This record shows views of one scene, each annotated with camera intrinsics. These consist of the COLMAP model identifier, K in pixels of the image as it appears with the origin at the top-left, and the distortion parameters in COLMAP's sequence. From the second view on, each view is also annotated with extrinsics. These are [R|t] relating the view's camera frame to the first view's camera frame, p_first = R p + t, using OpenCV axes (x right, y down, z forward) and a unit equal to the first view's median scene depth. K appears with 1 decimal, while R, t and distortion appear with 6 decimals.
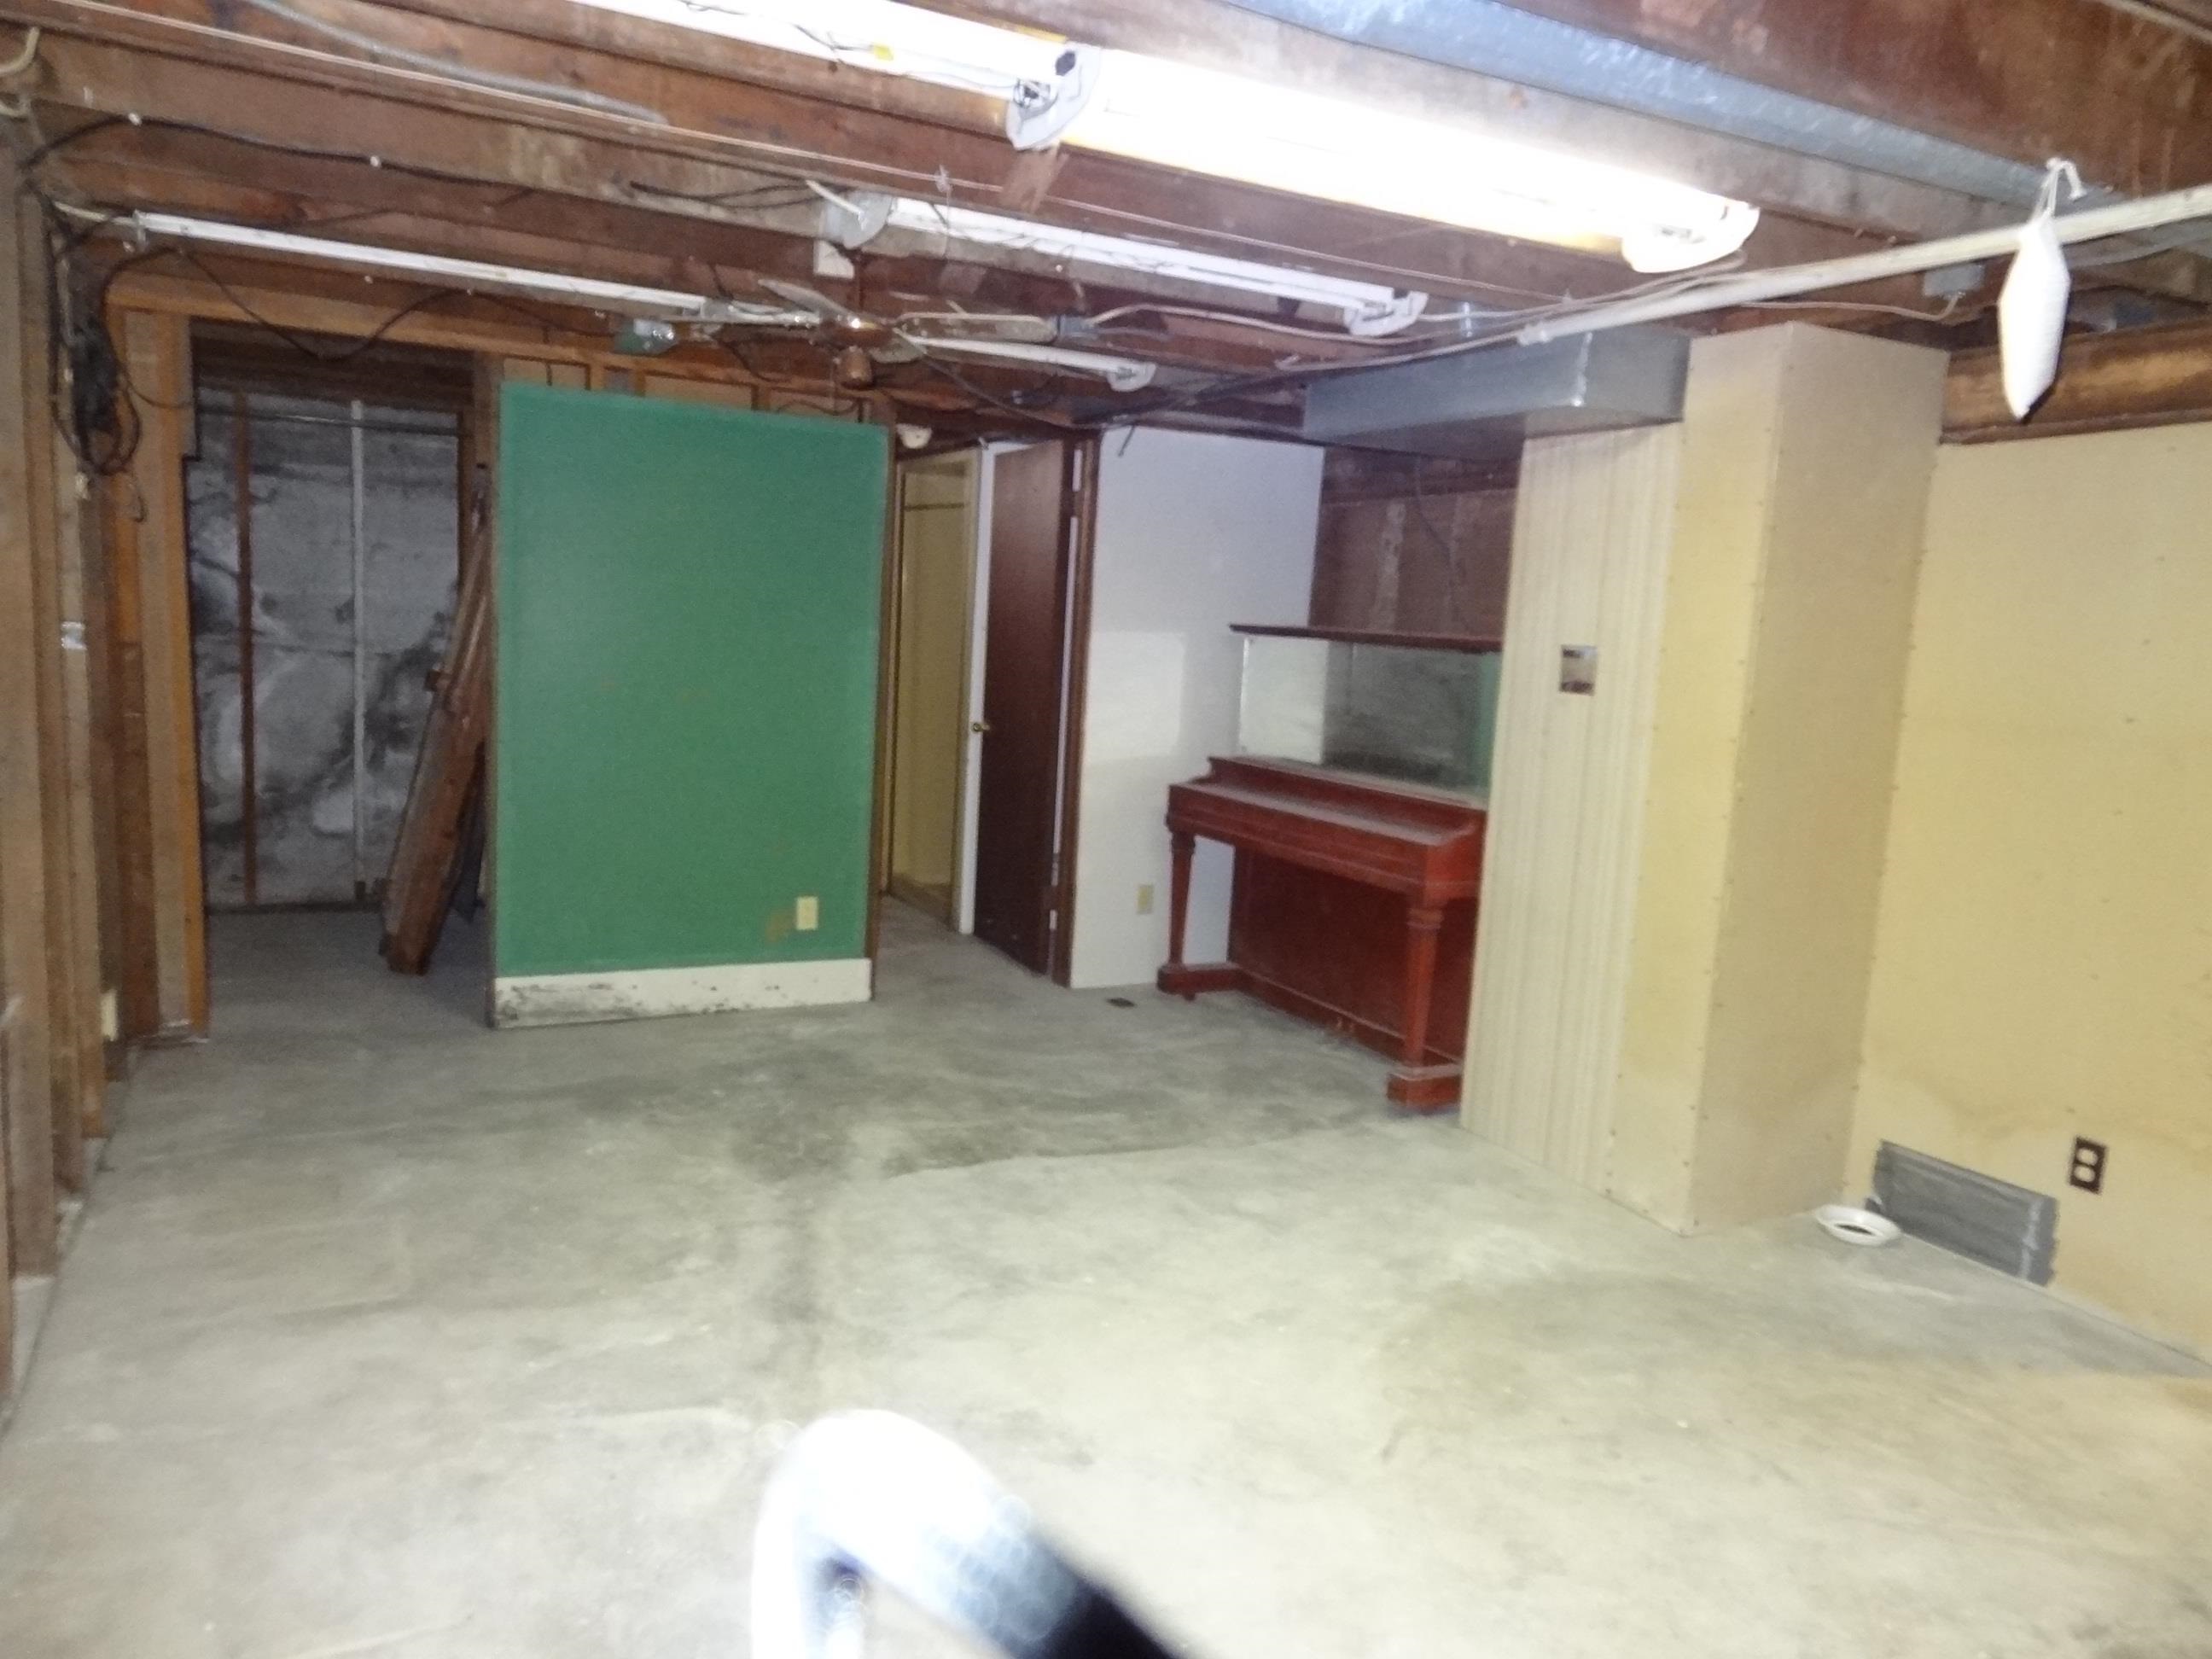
lens RADIAL K [[1548.6, 0, 1106.8], [0, 1548.6, 826.0], [0, 0, 1]] dist [0.001085, 0.000564]
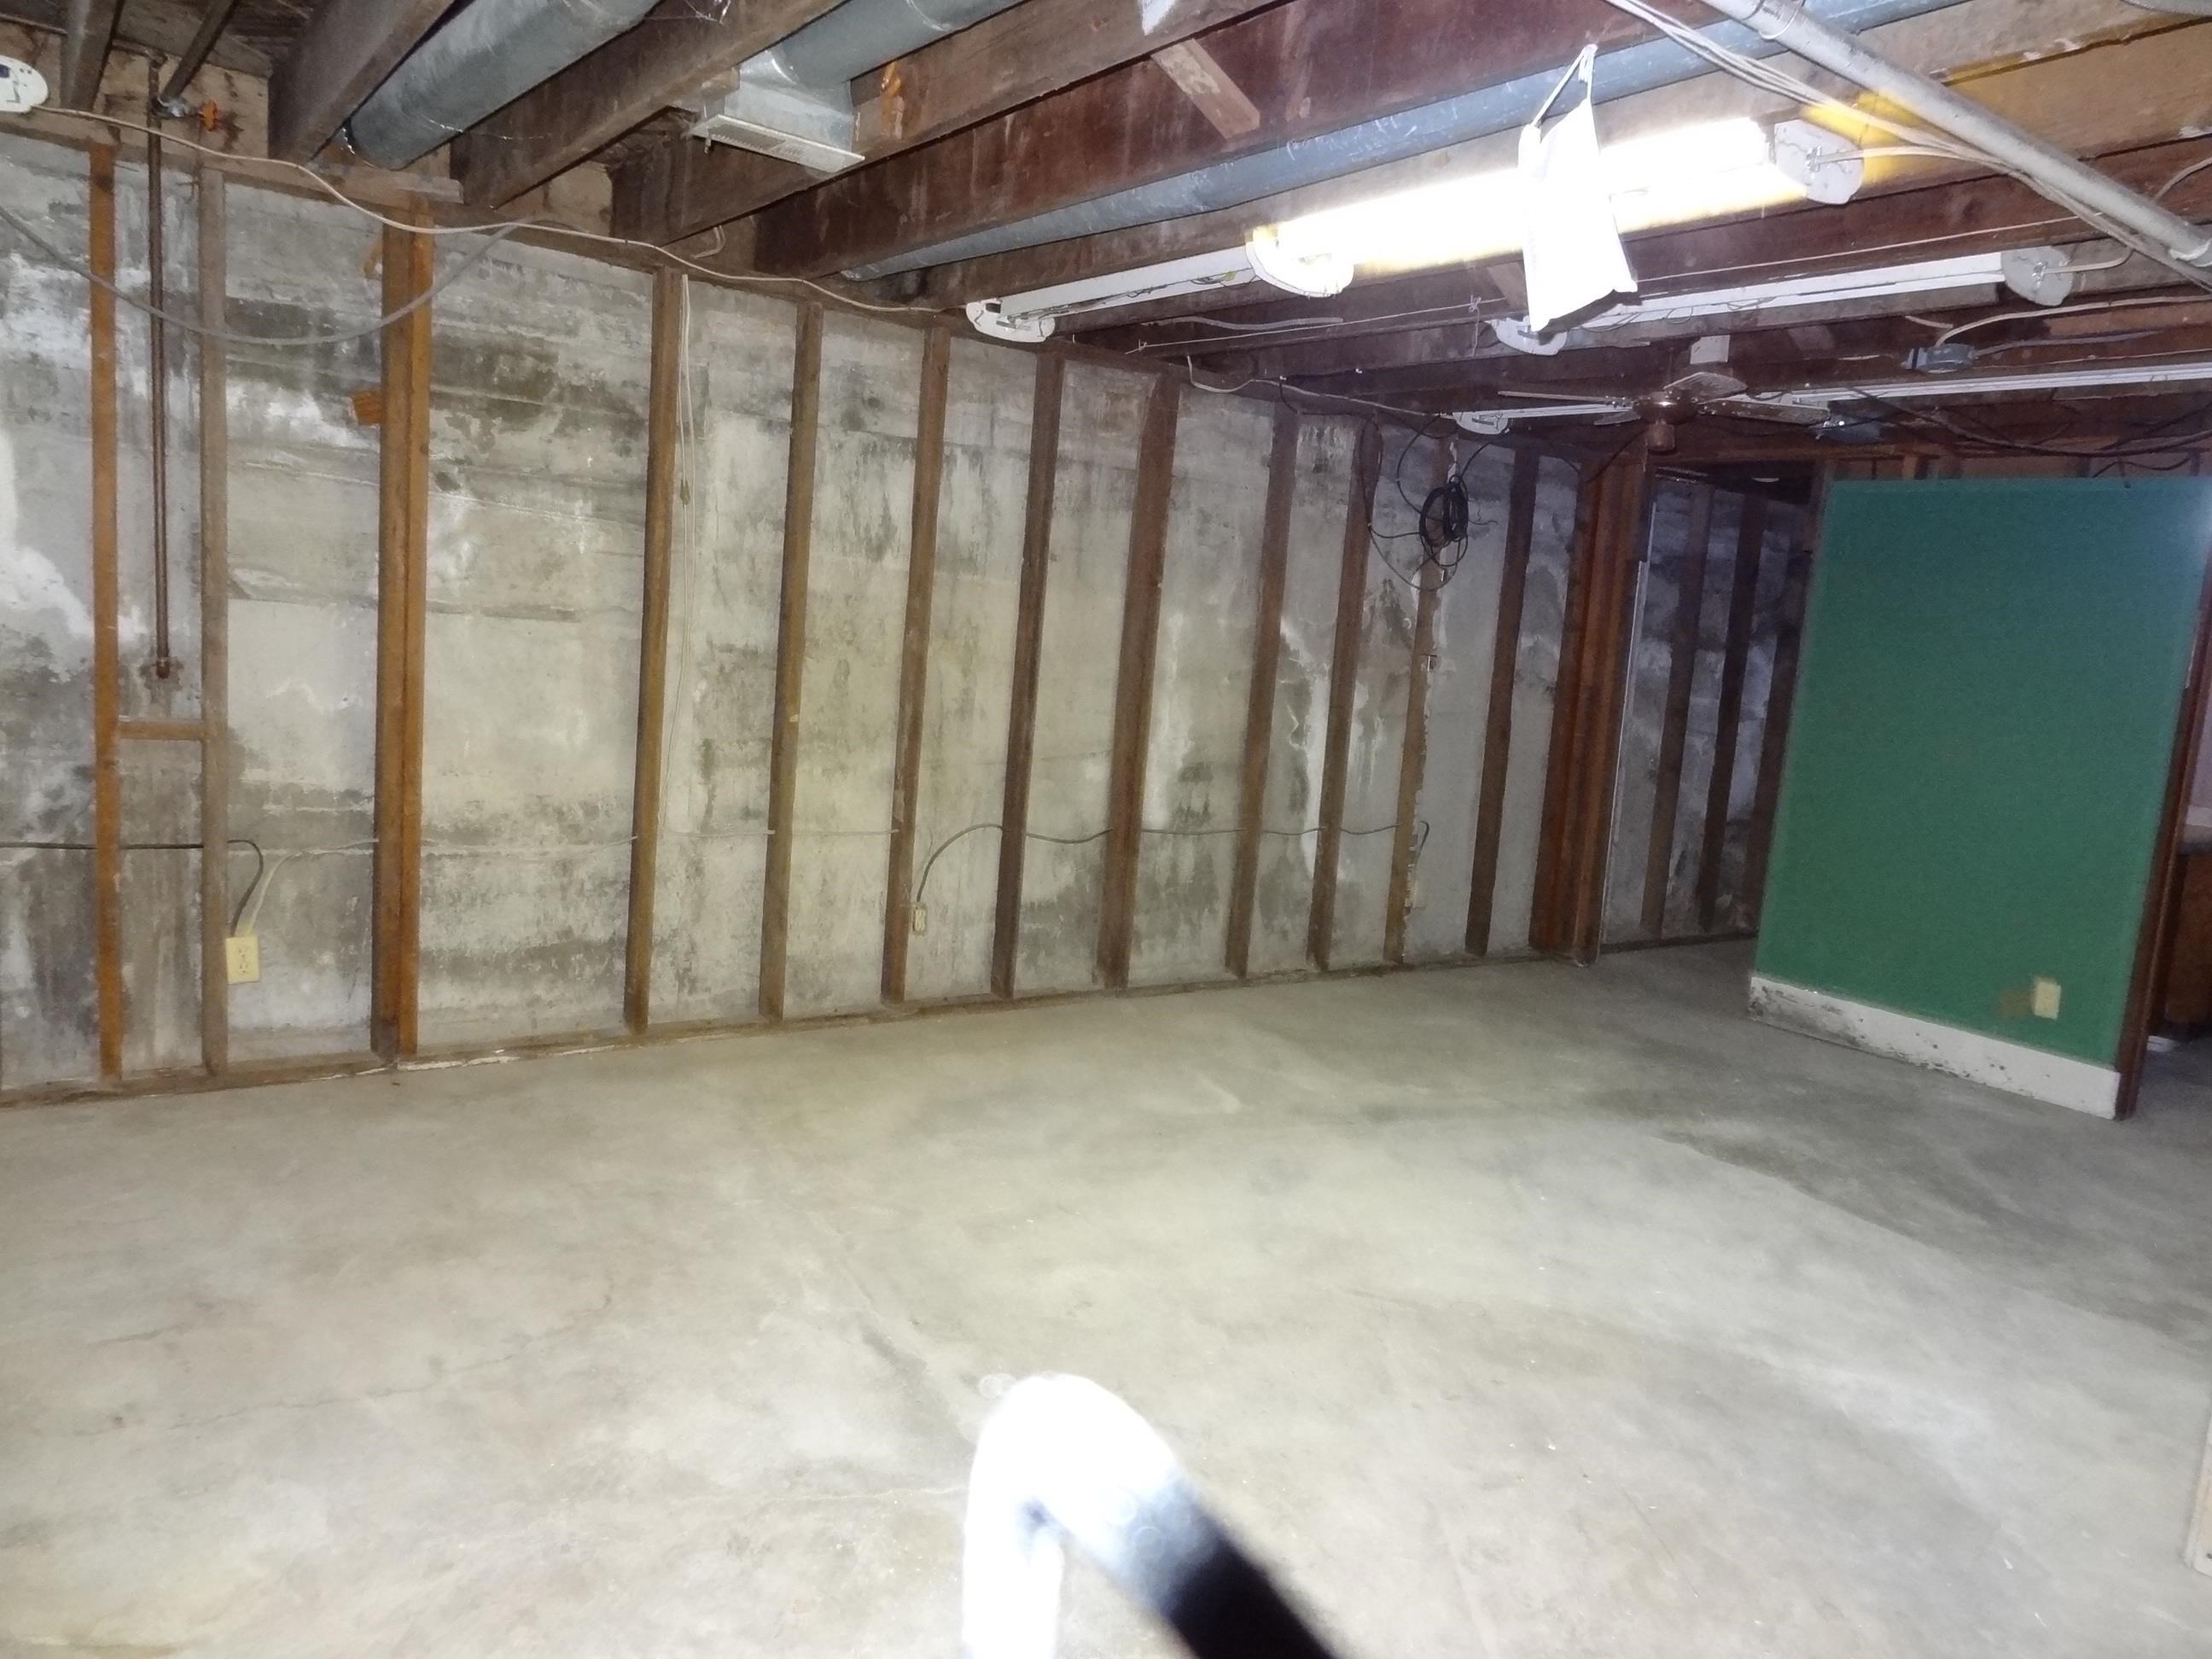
lens RADIAL K [[1548.6, 0, 1108.9], [0, 1548.6, 831.0], [0, 0, 1]] dist [0.001085, 0.000564]
pose [[0.138608, 0.096372, -0.985647, 0.885497], [-0.205942, 0.976302, 0.066497, 0.015440], [0.968698, 0.193769, 0.155170, 0.387243]]
